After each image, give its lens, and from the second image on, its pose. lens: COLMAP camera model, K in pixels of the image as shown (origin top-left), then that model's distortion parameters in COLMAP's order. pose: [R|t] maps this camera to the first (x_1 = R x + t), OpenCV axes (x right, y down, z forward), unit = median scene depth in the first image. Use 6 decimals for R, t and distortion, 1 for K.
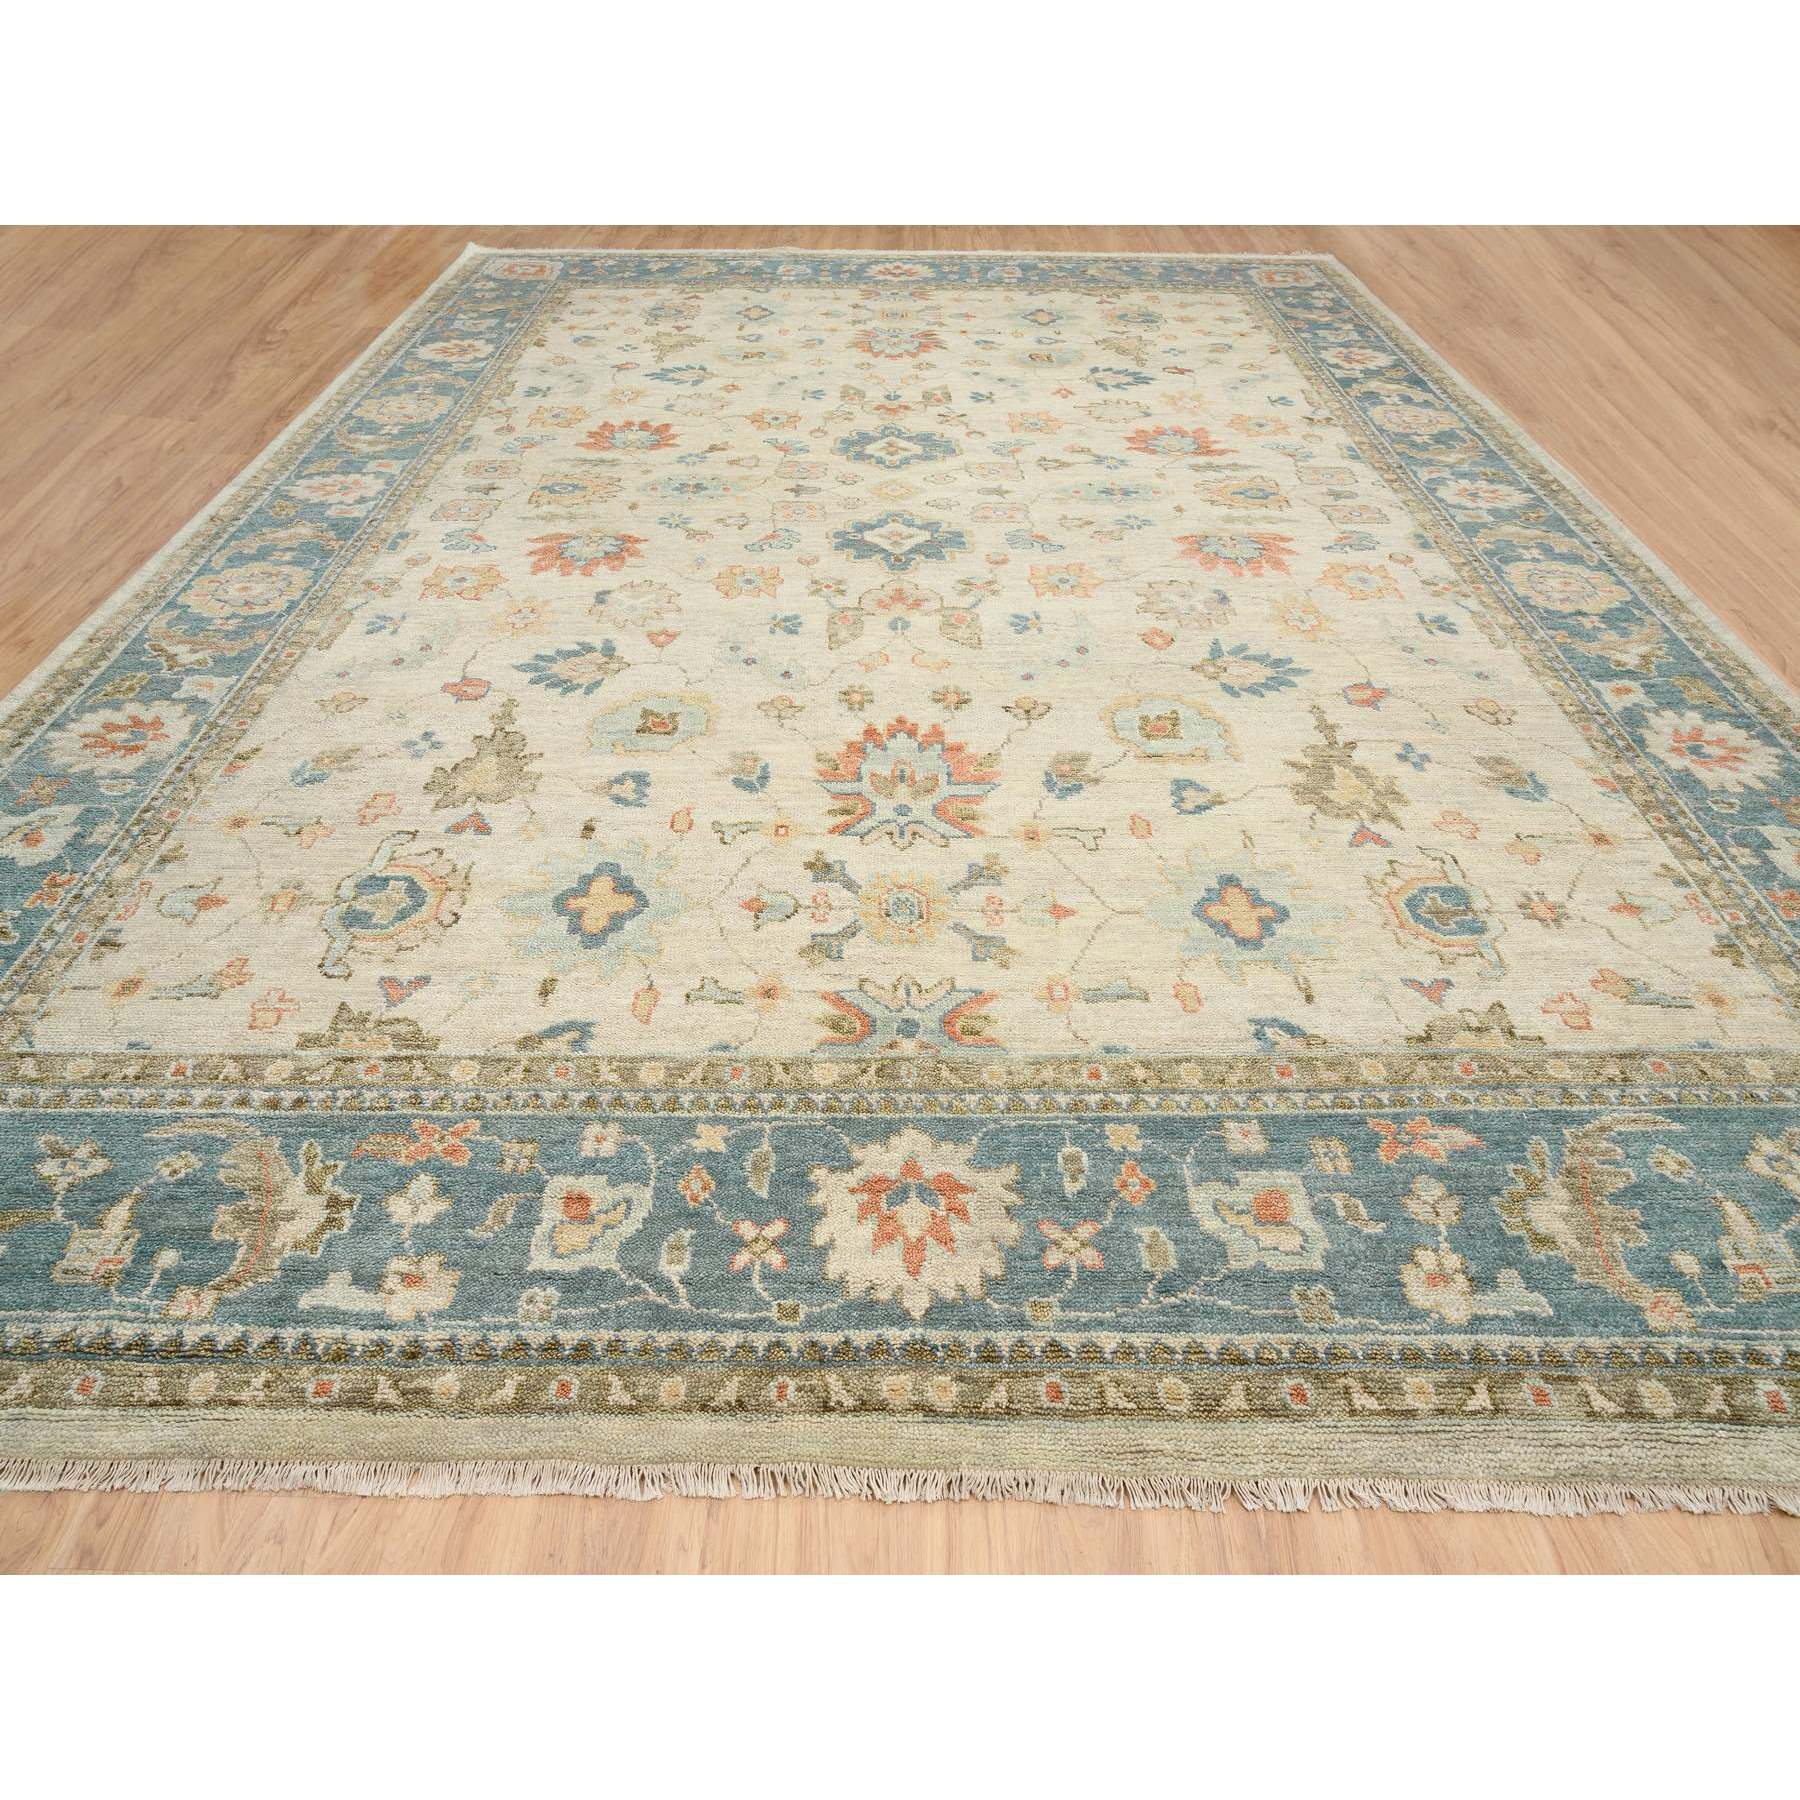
lens RADIAL K [[1083.4, 0, 900.0], [0, 1083.4, 900.0], [0, 0, 1]] dist [-0.006308, 0.002440]
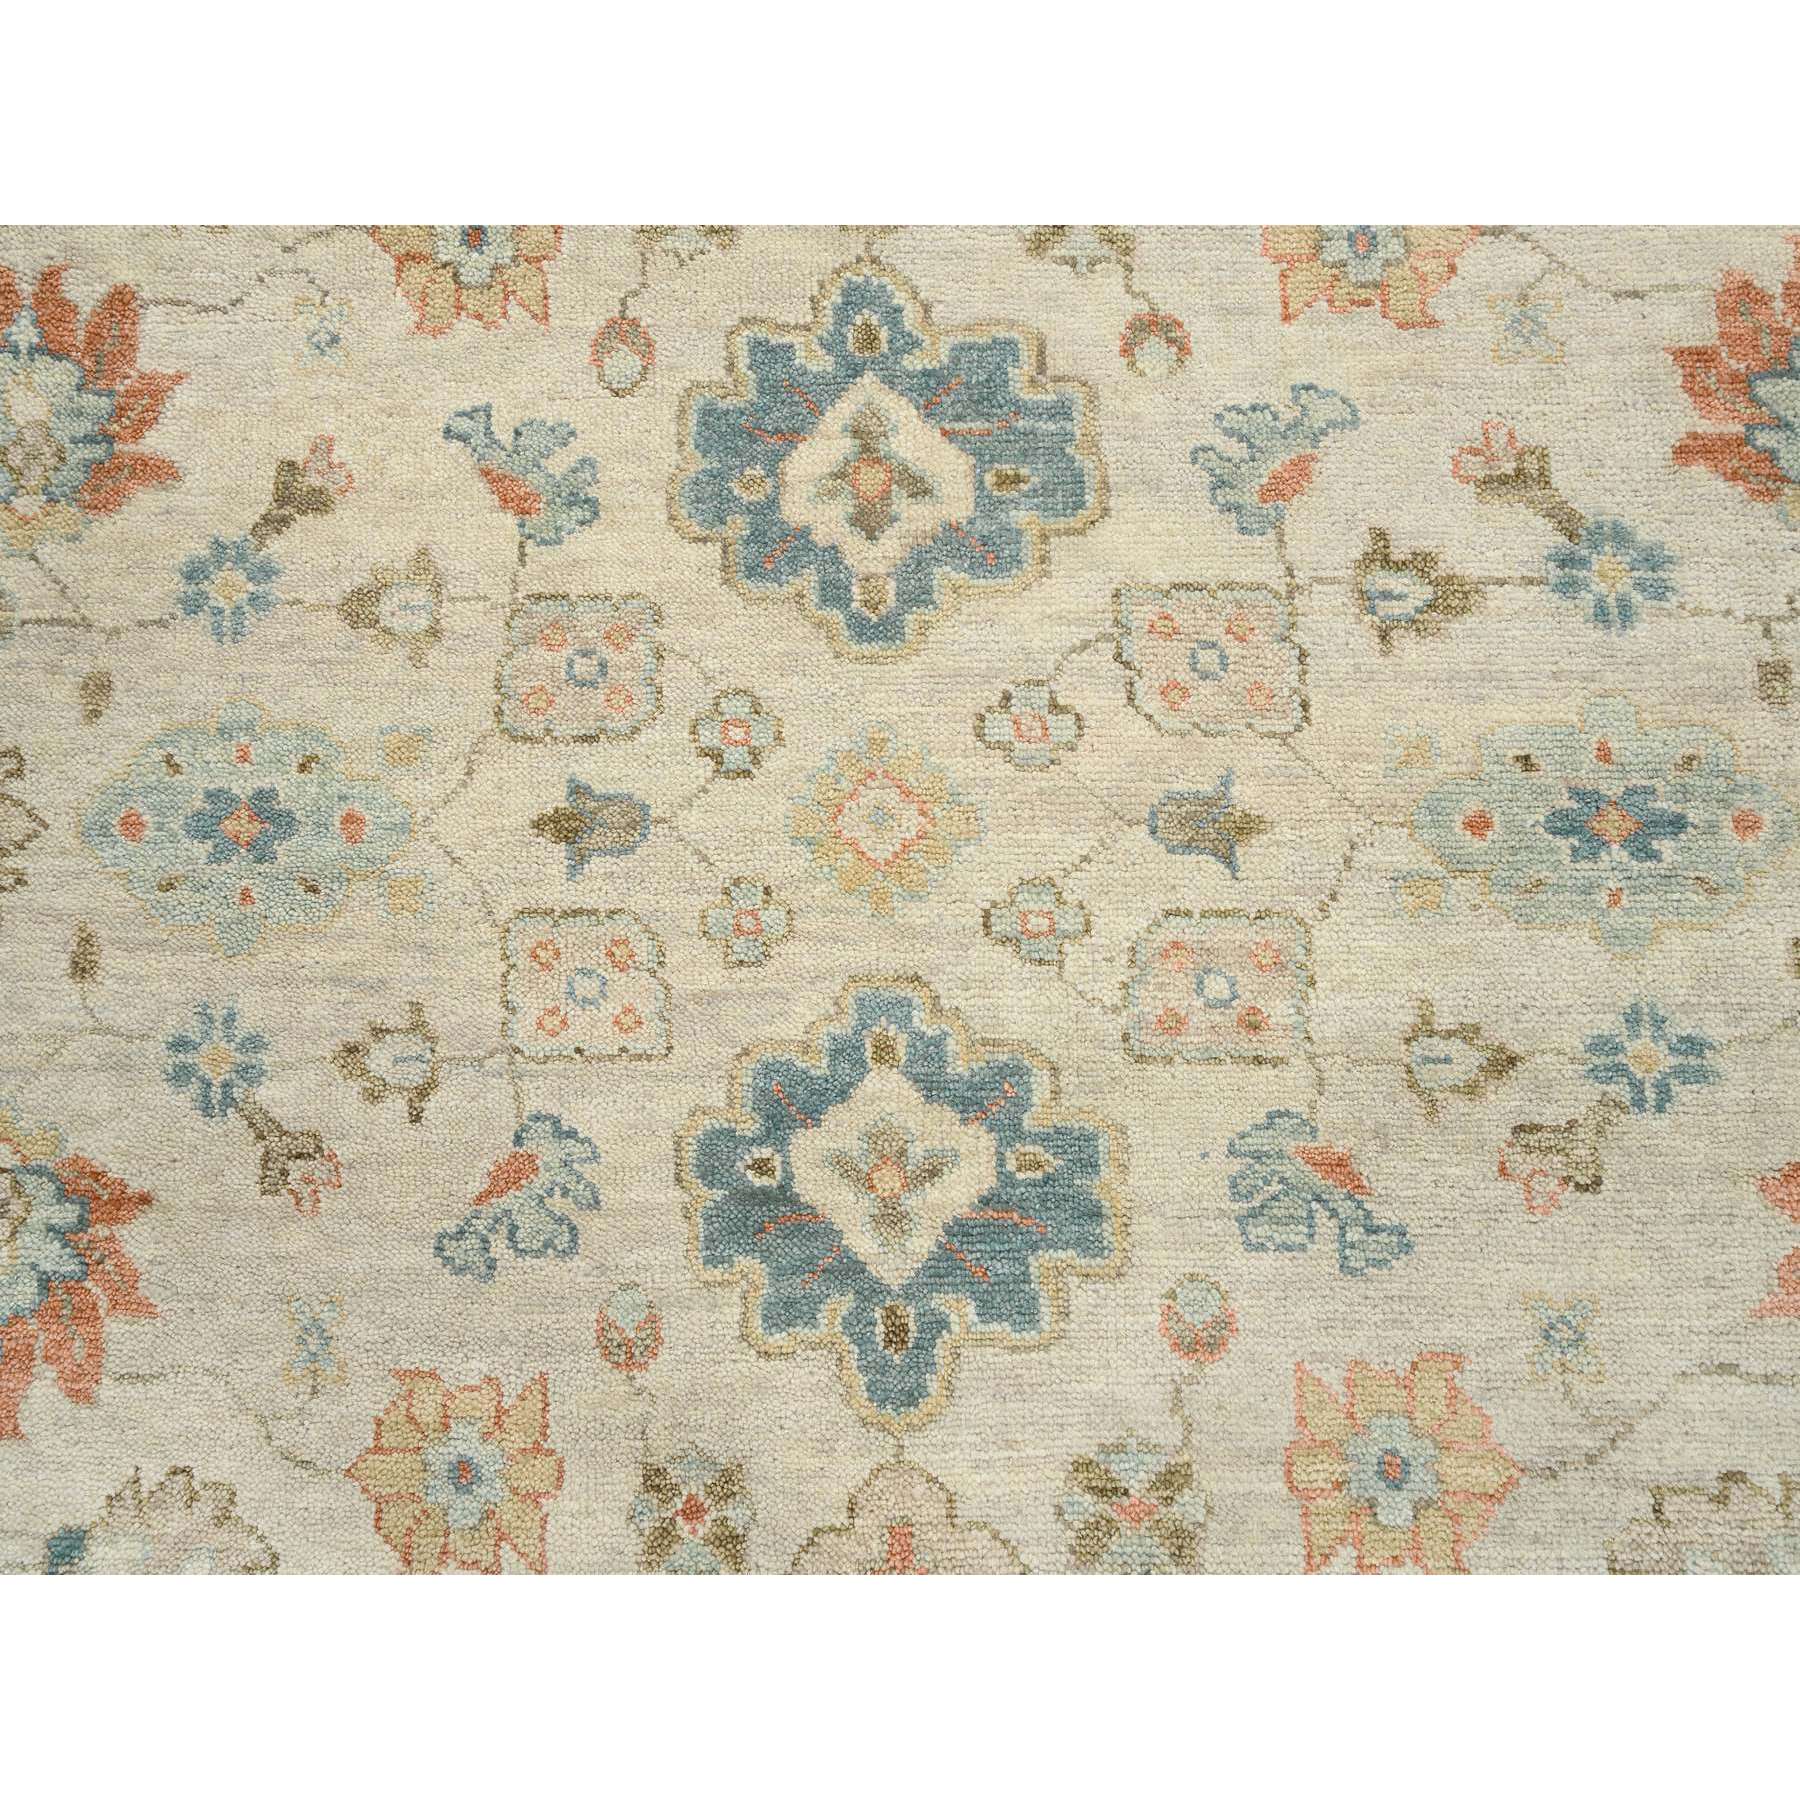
lens RADIAL K [[1083.4, 0, 900.0], [0, 1083.4, 900.0], [0, 0, 1]] dist [-0.006308, 0.002440]
pose [[0.999093, -0.009428, -0.041524, 0.017144], [0.034567, 0.749019, 0.661646, -0.754757], [0.024865, -0.662481, 0.748666, 1.000361]]
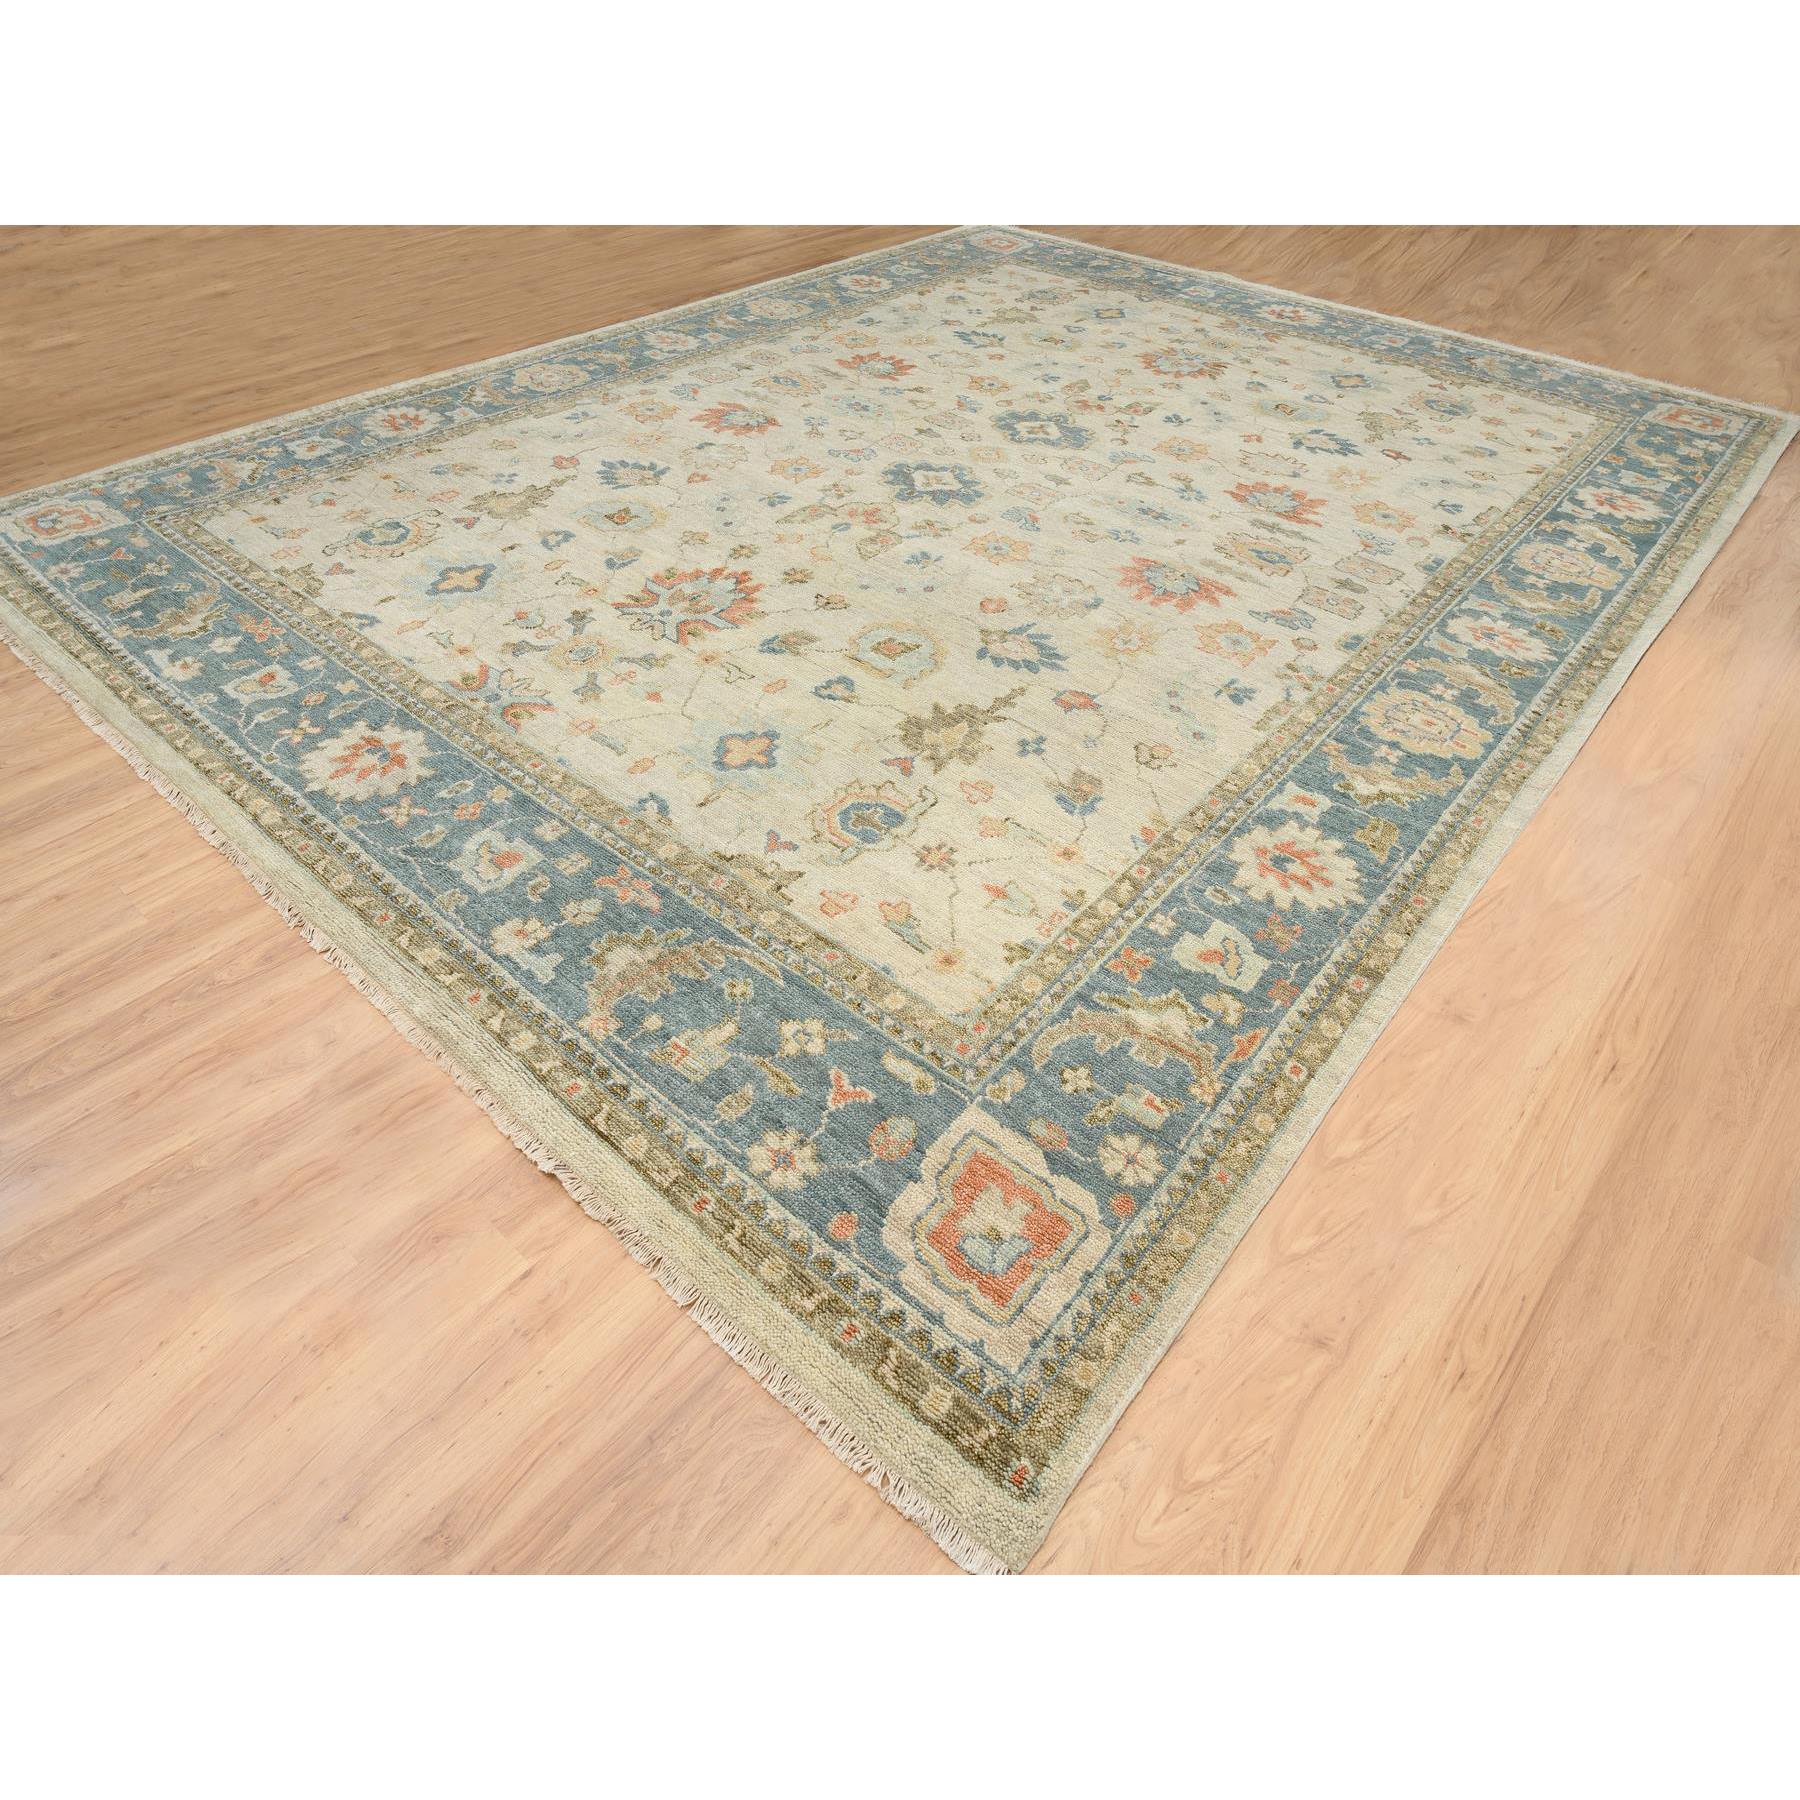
lens RADIAL K [[1083.4, 0, 900.0], [0, 1083.4, 900.0], [0, 0, 1]] dist [-0.006308, 0.002440]
pose [[0.761443, 0.466452, -0.450141, 0.899814], [-0.472352, 0.874828, 0.107513, -0.046913], [0.443946, 0.130760, 0.886461, -0.030918]]
